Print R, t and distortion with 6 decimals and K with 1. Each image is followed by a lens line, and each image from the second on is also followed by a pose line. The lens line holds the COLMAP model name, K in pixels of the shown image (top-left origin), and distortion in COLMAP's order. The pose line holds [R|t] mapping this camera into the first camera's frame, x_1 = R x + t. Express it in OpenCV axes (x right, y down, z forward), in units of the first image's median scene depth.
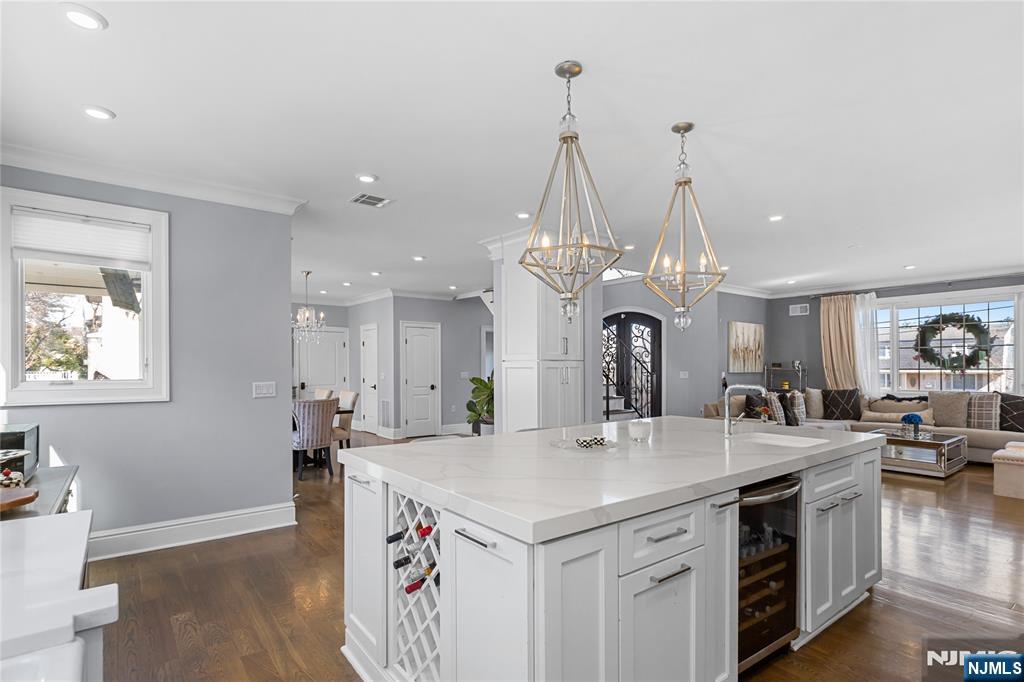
lens RADIAL K [[509.1, 0, 518.0], [0, 509.1, 366.8], [0, 0, 1]] dist [-0.000327, 0.000450]
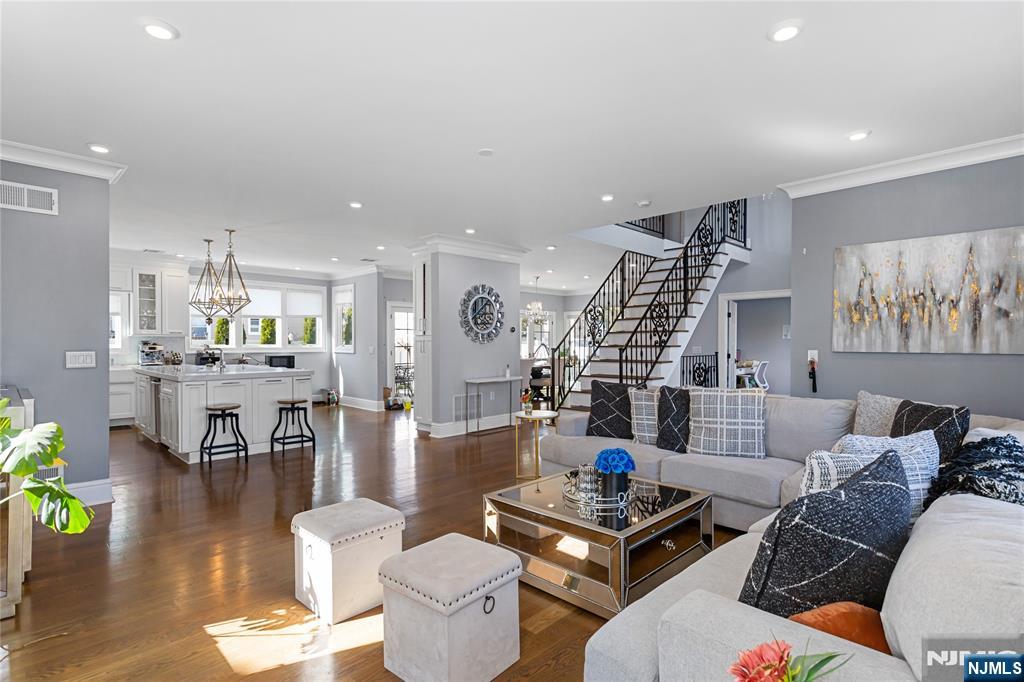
lens RADIAL K [[501.5, 0, 514.6], [0, 501.5, 343.8], [0, 0, 1]] dist [0.011848, 0.000209]
pose [[0.123422, 0.002539, -0.992351, 0.959235], [-0.000497, 0.999997, 0.002496, 0.003224], [0.992354, 0.000185, 0.123423, 0.695018]]
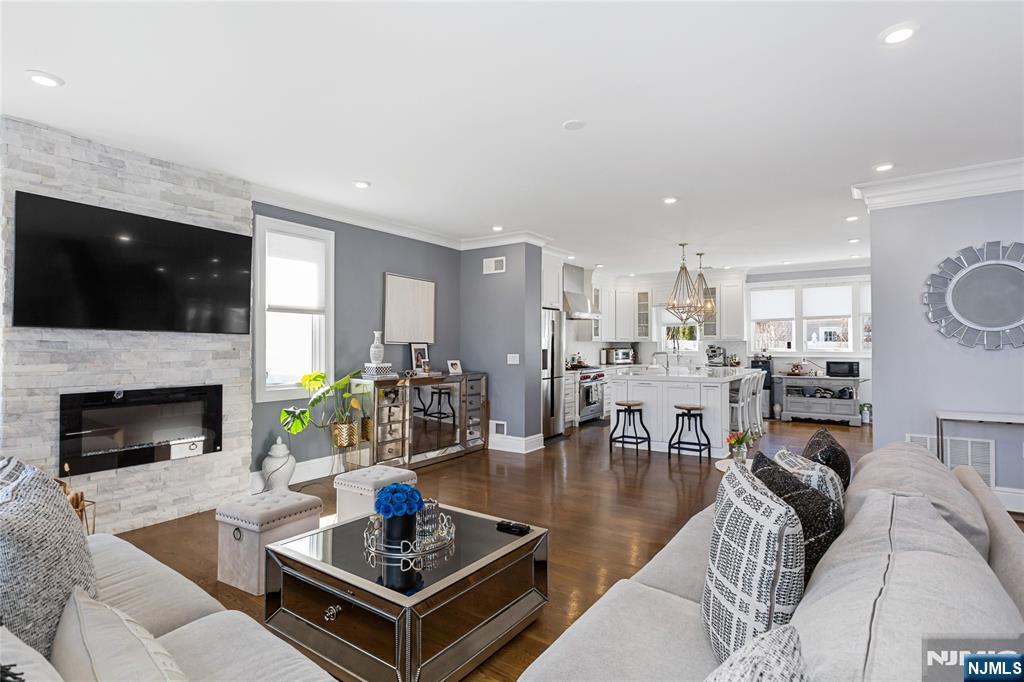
lens RADIAL K [[511.7, 0, 512.0], [0, 511.7, 341.0], [0, 0, 1]] dist [0.015122, 0.000055]
pose [[-0.955596, 0.002219, -0.294672, 0.656552], [0.004791, 0.999956, -0.008005, -0.002053], [0.294641, -0.009061, -0.955565, 1.095315]]
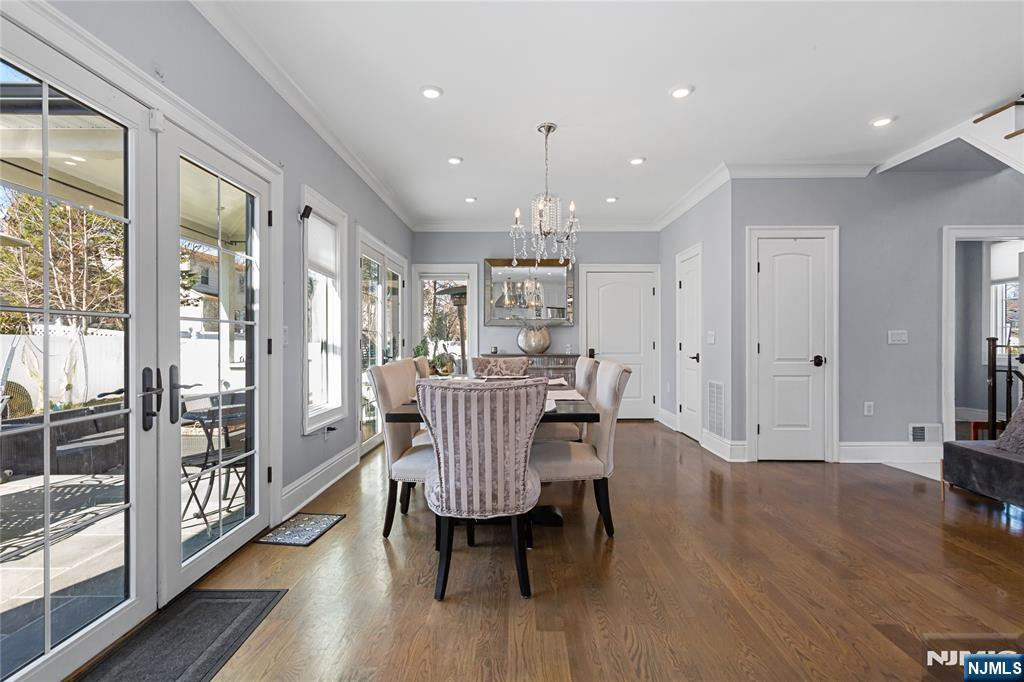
lens RADIAL K [[501.5, 0, 514.6], [0, 501.5, 343.8], [0, 0, 1]] dist [0.011848, 0.000209]
pose [[0.783452, 0.006546, -0.621418, -0.116037], [-0.001865, 0.999965, 0.008183, 0.025274], [0.621449, -0.005252, 0.783437, 0.539842]]
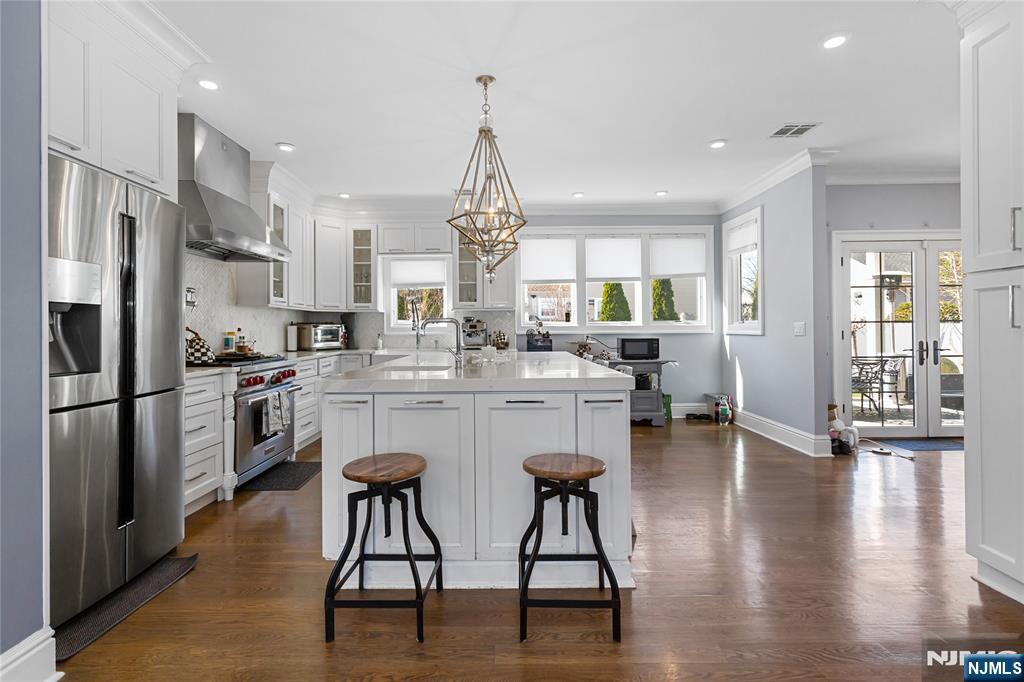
lens RADIAL K [[491.2, 0, 504.4], [0, 491.2, 329.6], [0, 0, 1]] dist [-0.001630, 0.000033]
pose [[-0.626144, 0.006024, -0.779684, 0.408200], [0.008632, 0.999962, 0.000794, 0.019131], [0.779660, -0.006233, -0.626173, 0.596834]]
